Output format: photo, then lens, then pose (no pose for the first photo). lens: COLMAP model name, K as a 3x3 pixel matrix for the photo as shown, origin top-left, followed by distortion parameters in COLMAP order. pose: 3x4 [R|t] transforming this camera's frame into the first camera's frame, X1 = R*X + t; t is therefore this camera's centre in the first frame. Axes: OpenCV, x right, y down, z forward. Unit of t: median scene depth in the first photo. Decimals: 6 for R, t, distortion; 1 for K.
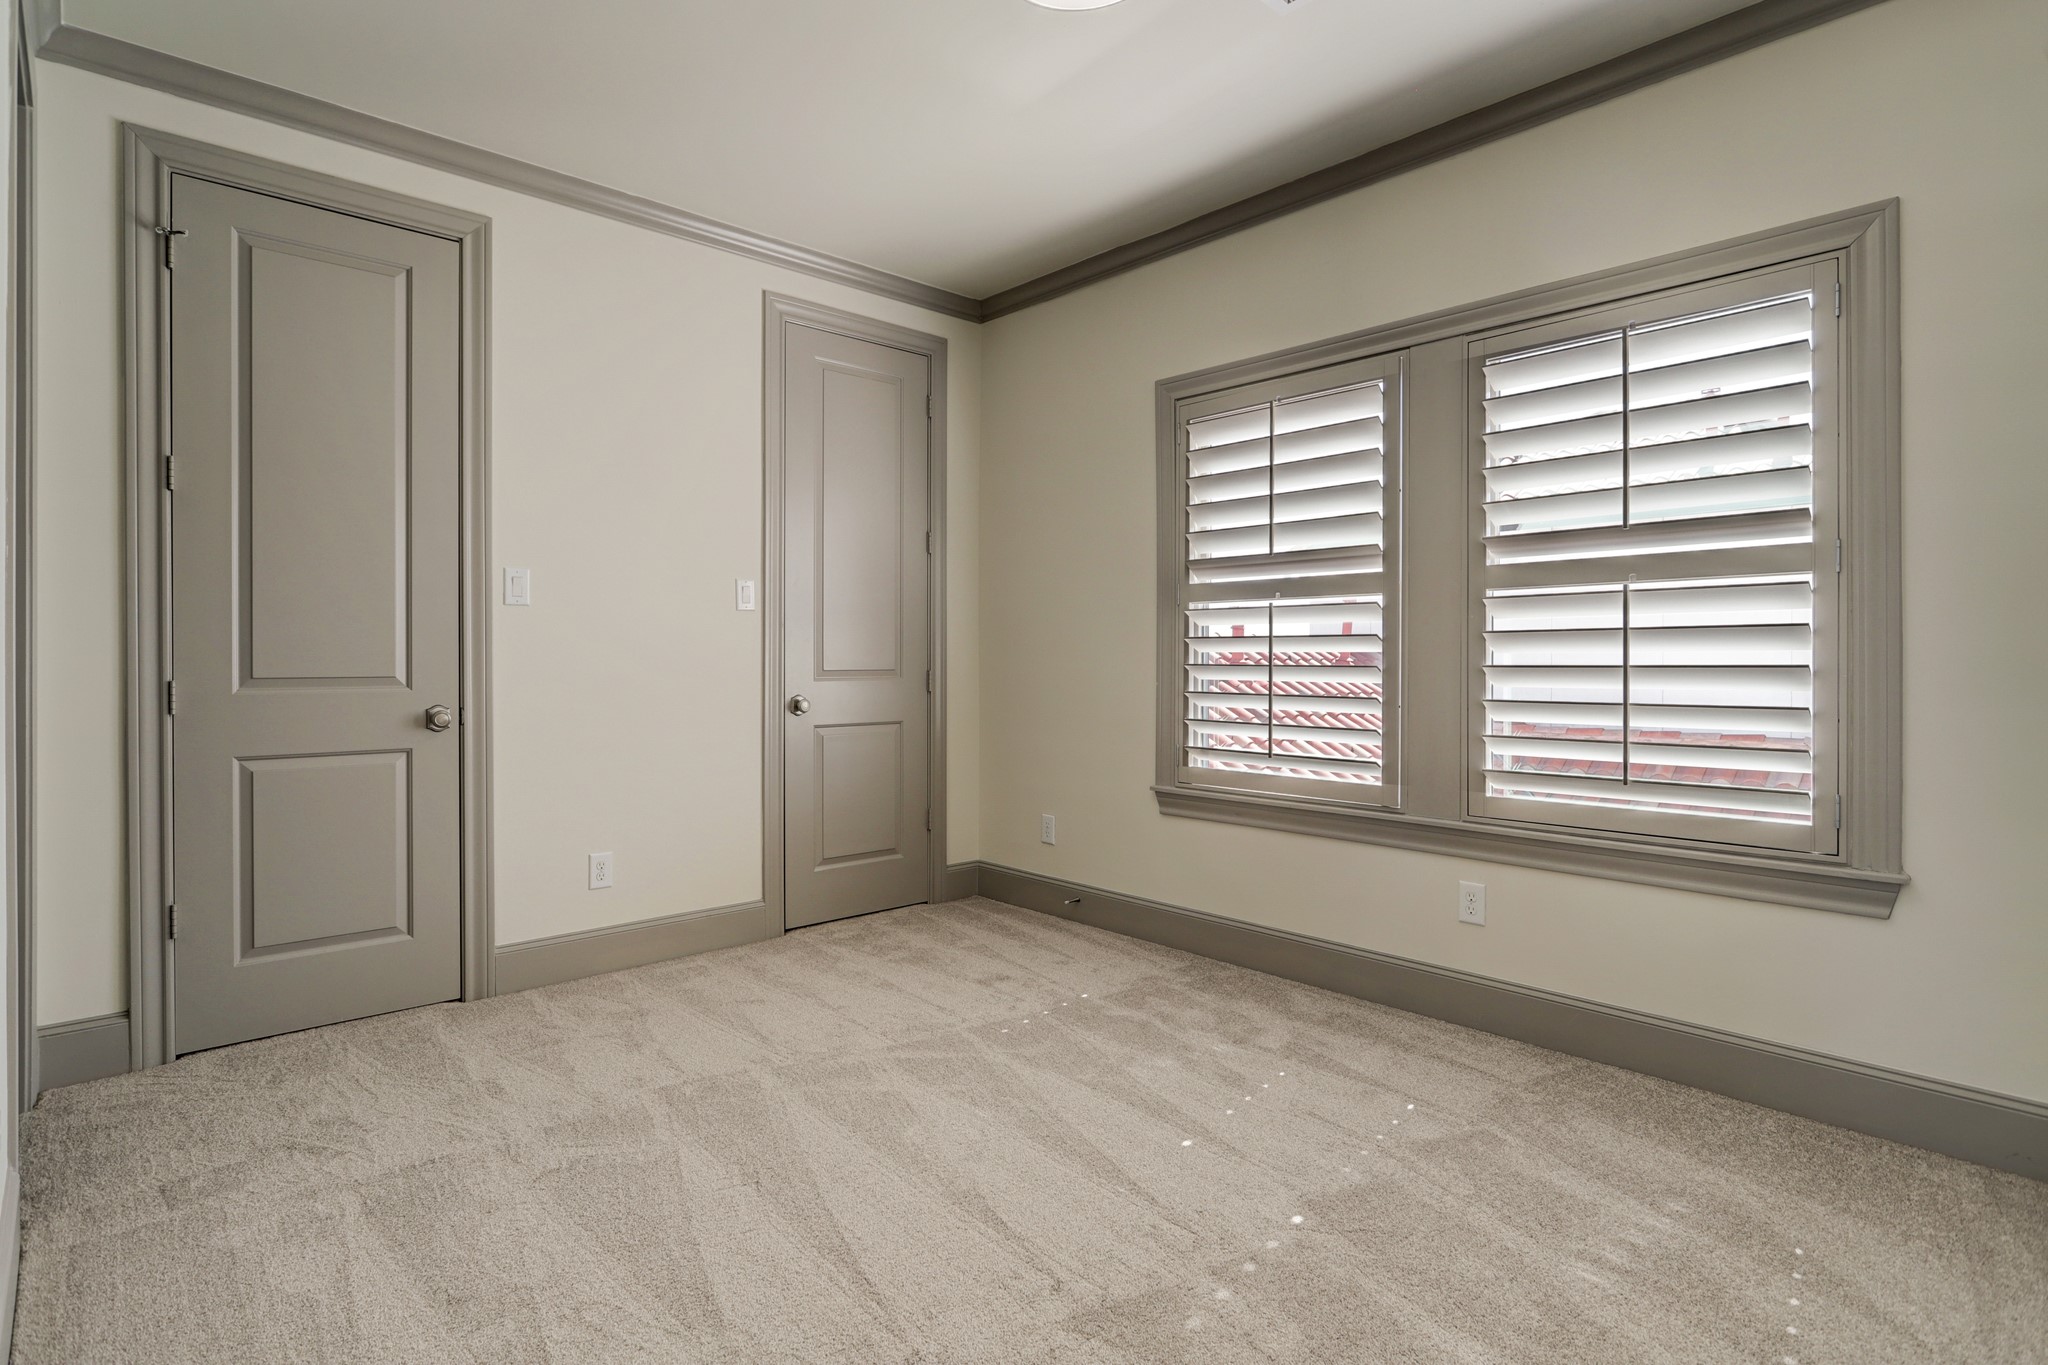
lens RADIAL K [[1043.5, 0, 1024.3], [0, 1043.5, 649.8], [0, 0, 1]] dist [-0.000148, 0.000031]
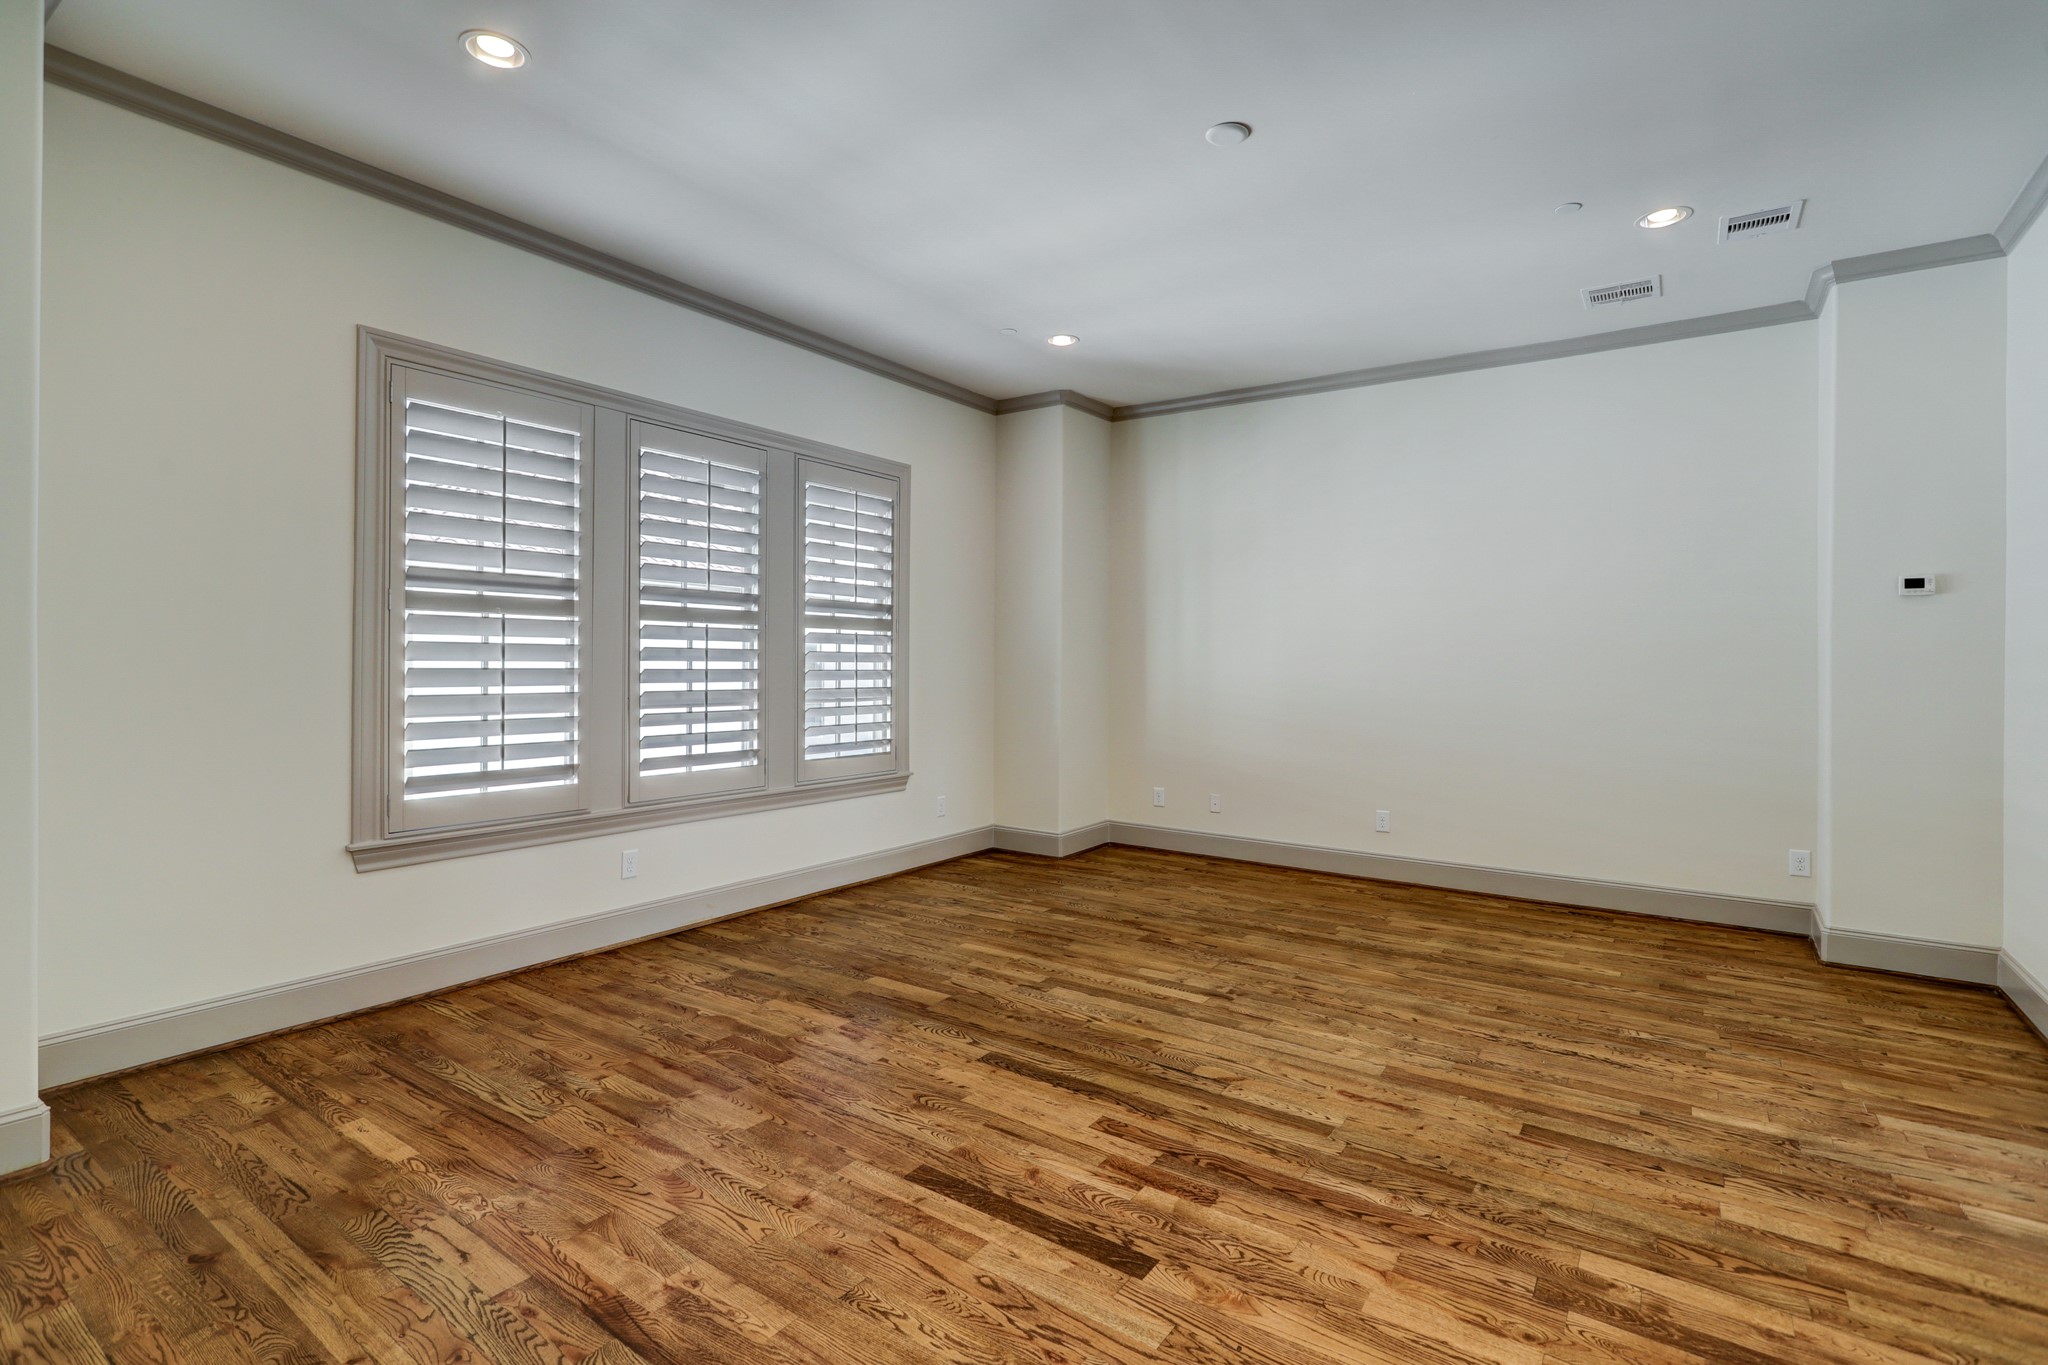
lens RADIAL K [[971.2, 0, 1011.0], [0, 971.2, 673.1], [0, 0, 1]] dist [0.000426, 0.000432]
pose [[-0.202922, -0.003861, 0.979187, -0.788623], [-0.002390, 0.999991, 0.003447, 0.001004], [-0.979192, -0.001641, -0.202930, 0.779003]]
